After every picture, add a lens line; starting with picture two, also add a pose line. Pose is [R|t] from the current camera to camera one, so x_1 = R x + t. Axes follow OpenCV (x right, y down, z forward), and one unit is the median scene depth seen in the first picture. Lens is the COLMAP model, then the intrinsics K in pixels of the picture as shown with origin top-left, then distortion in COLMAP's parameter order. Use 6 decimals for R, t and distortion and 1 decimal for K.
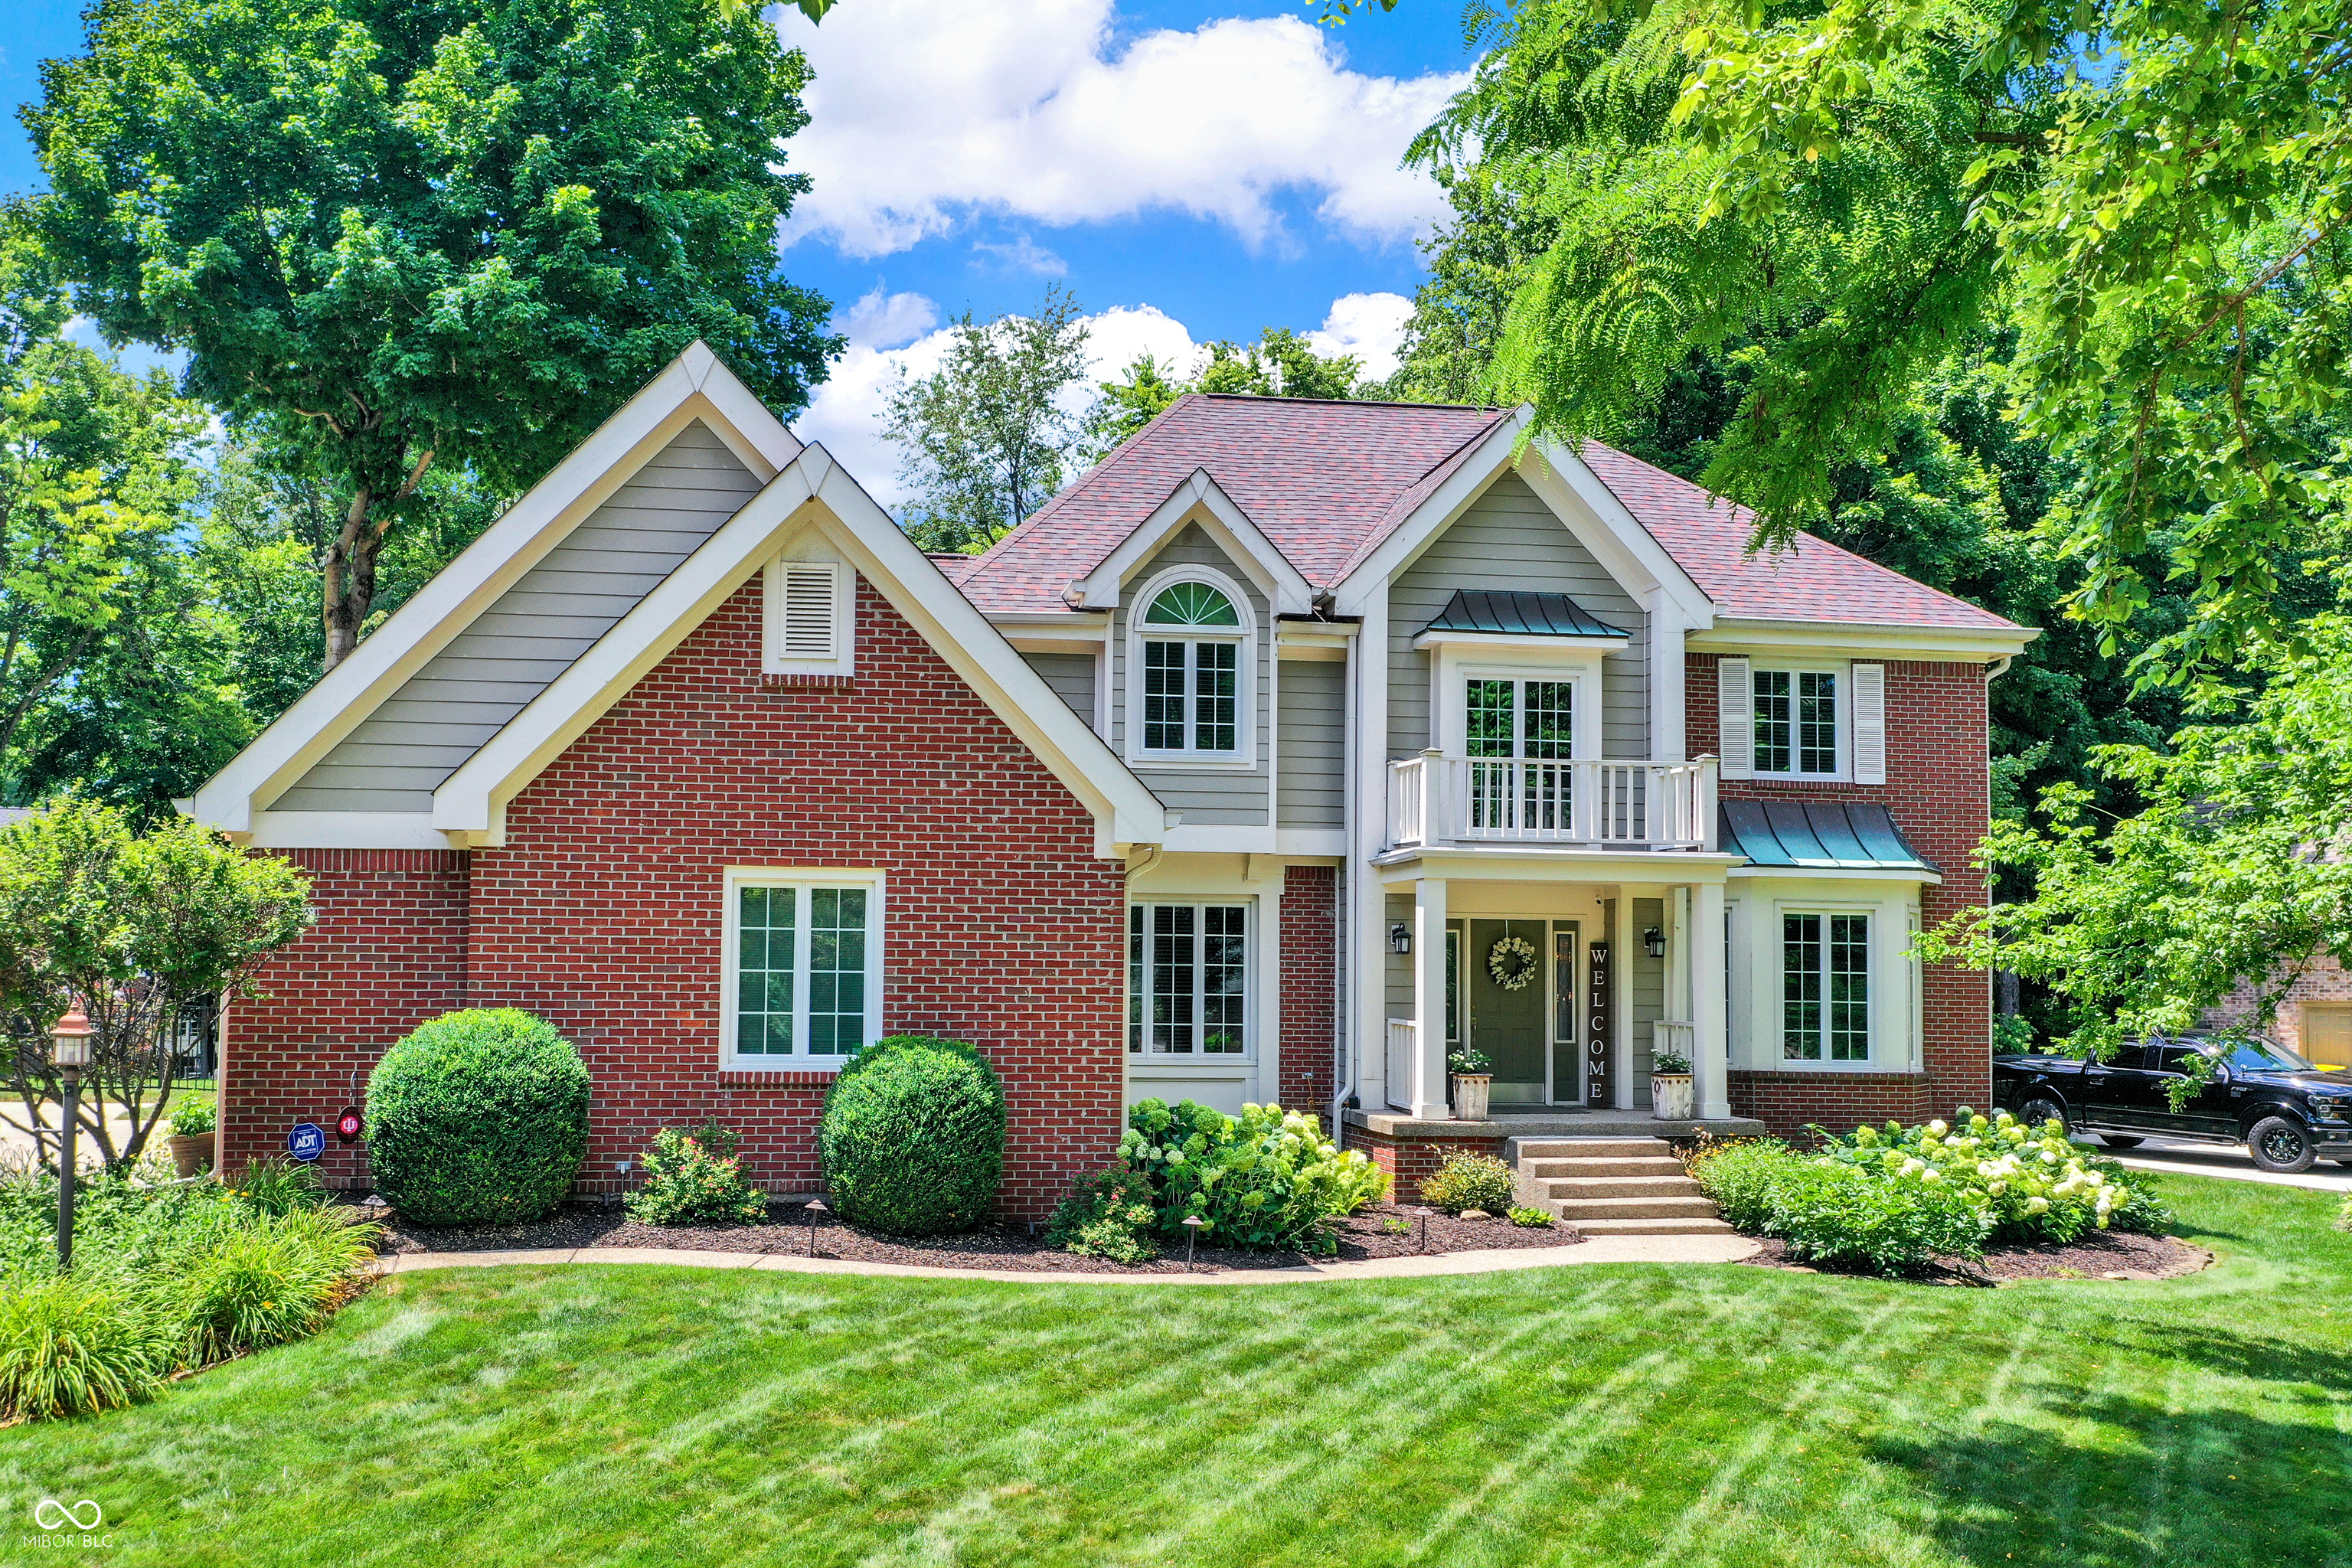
lens RADIAL K [[1944.8, 0, 1038.2], [0, 1944.8, 913.5], [0, 0, 1]] dist [0.000706, -0.001148]
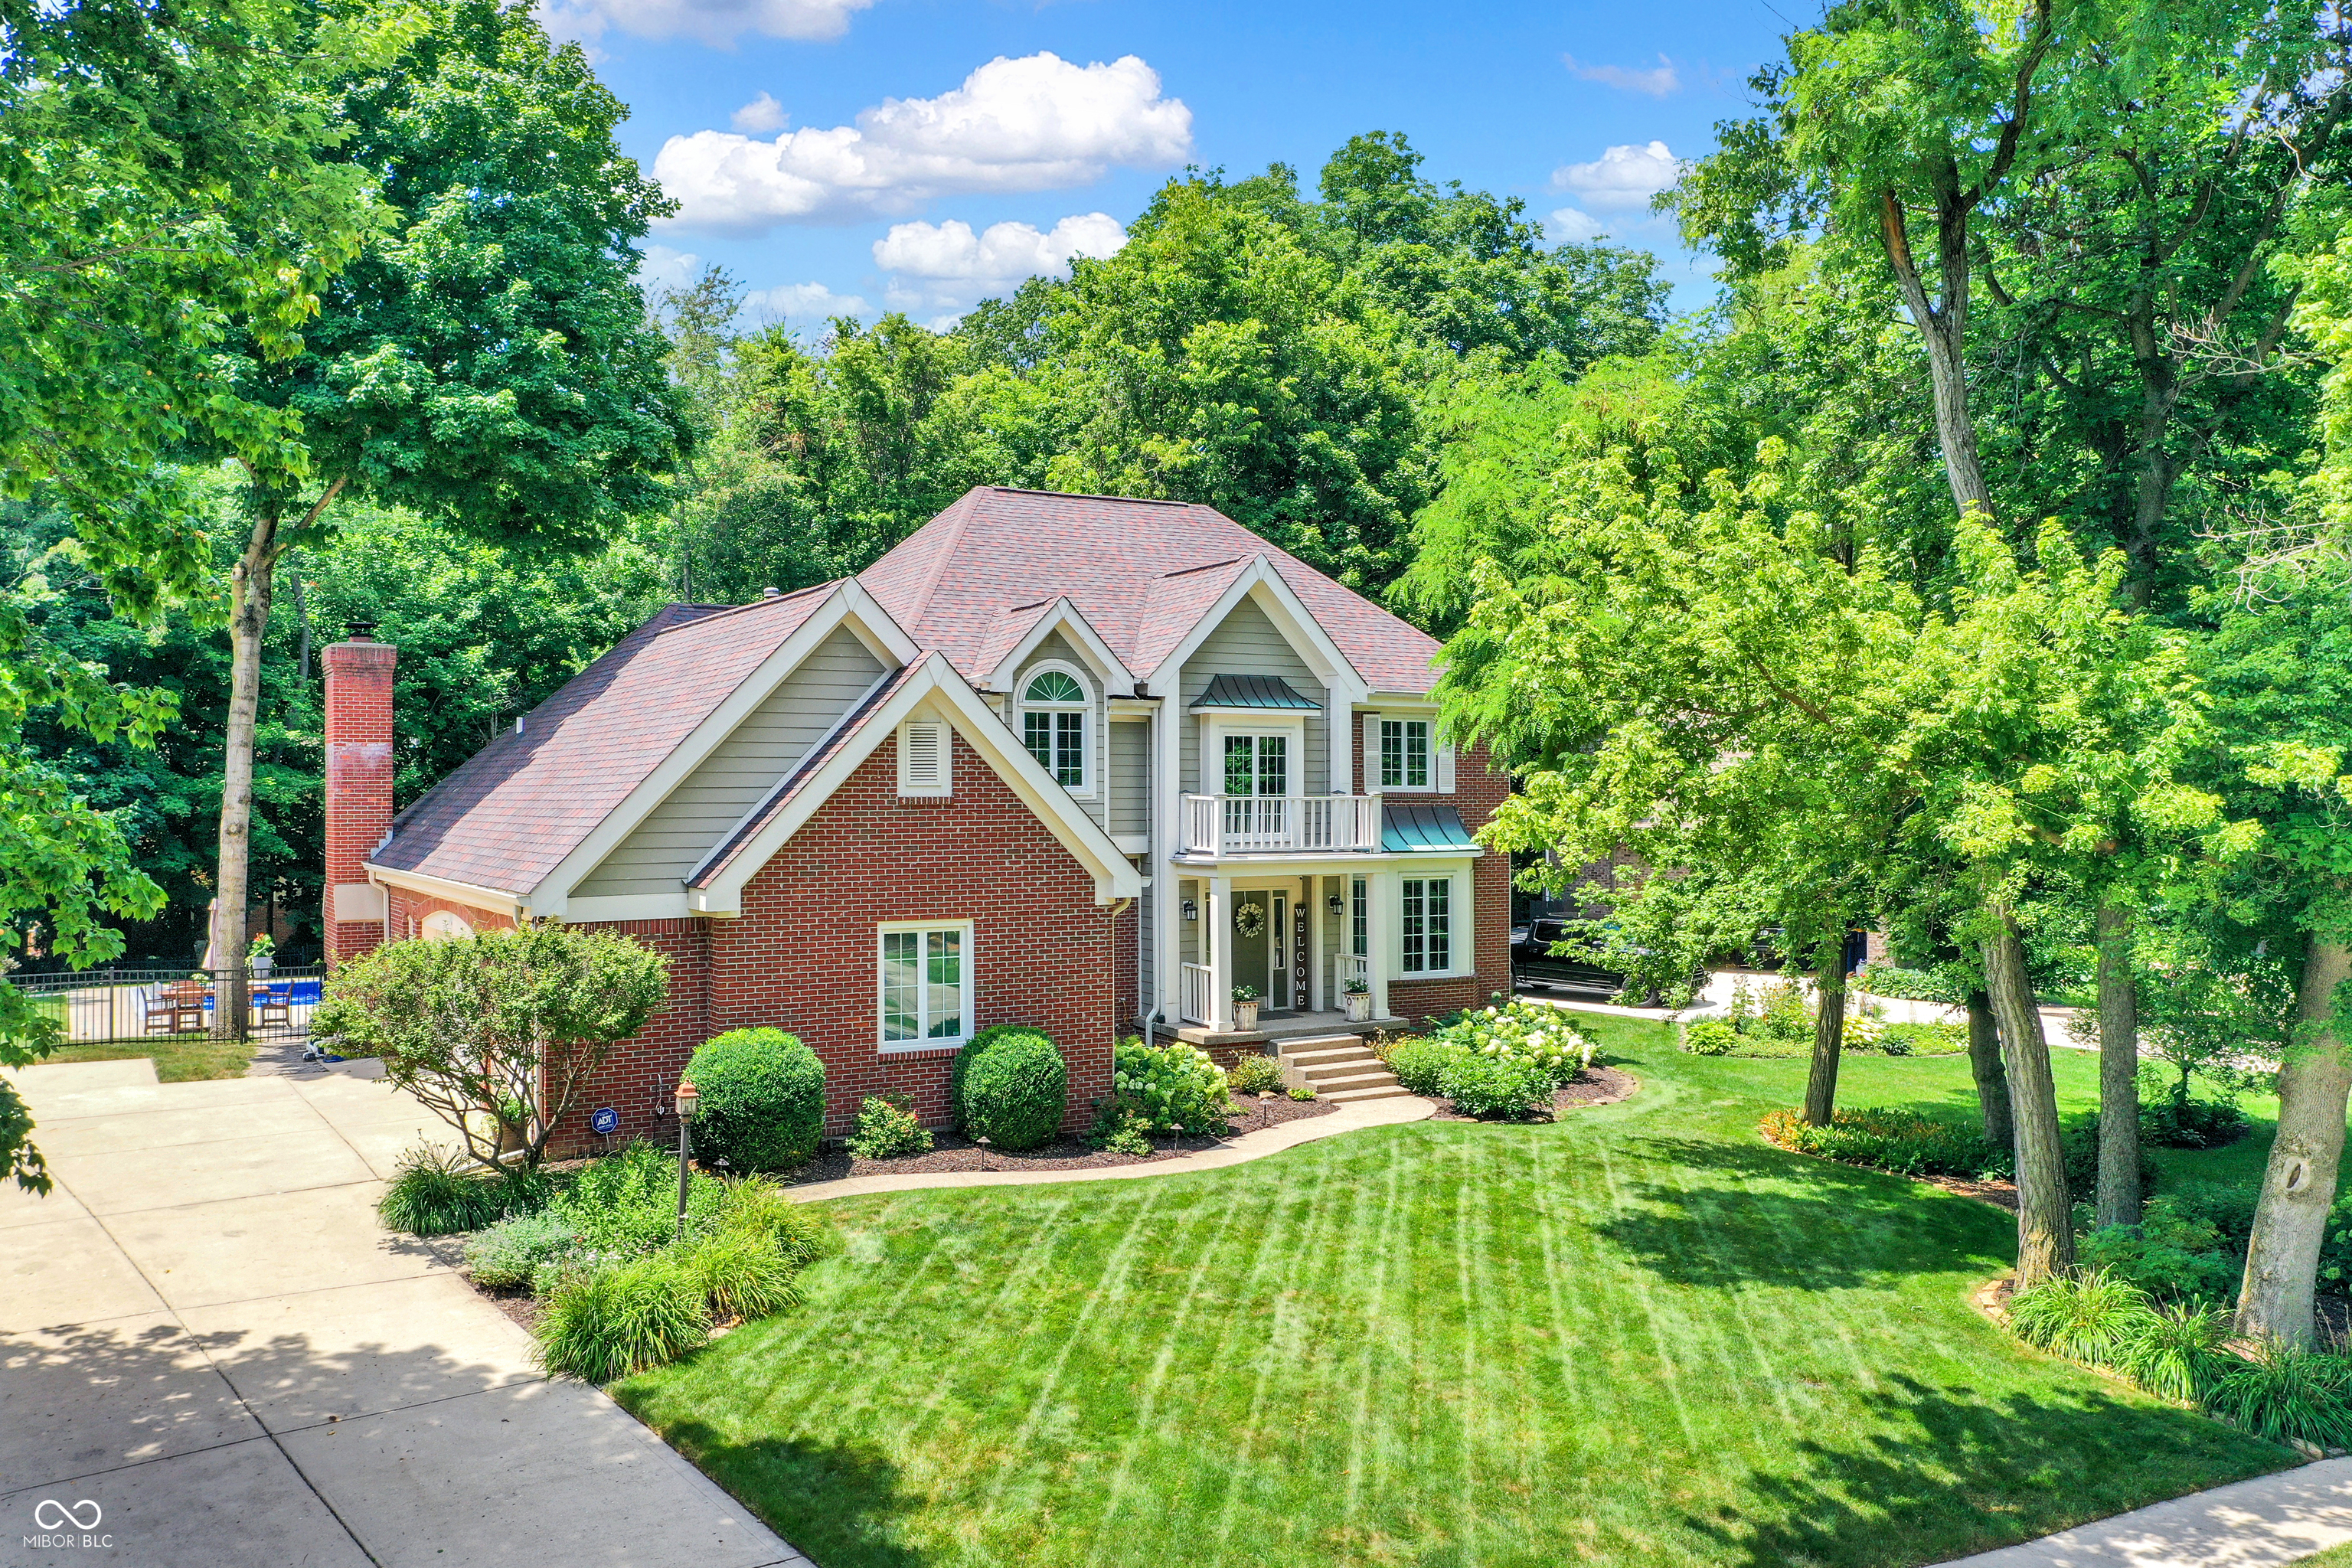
lens RADIAL K [[1909.6, 0, 1176.0], [0, 1909.6, 784.0], [0, 0, 1]] dist [-0.000940, 0.000650]
pose [[0.924375, -0.015553, 0.381167, -0.387269], [-0.002237, 0.998930, 0.046186, -0.152811], [-0.381477, -0.043546, 0.923352, -0.368537]]
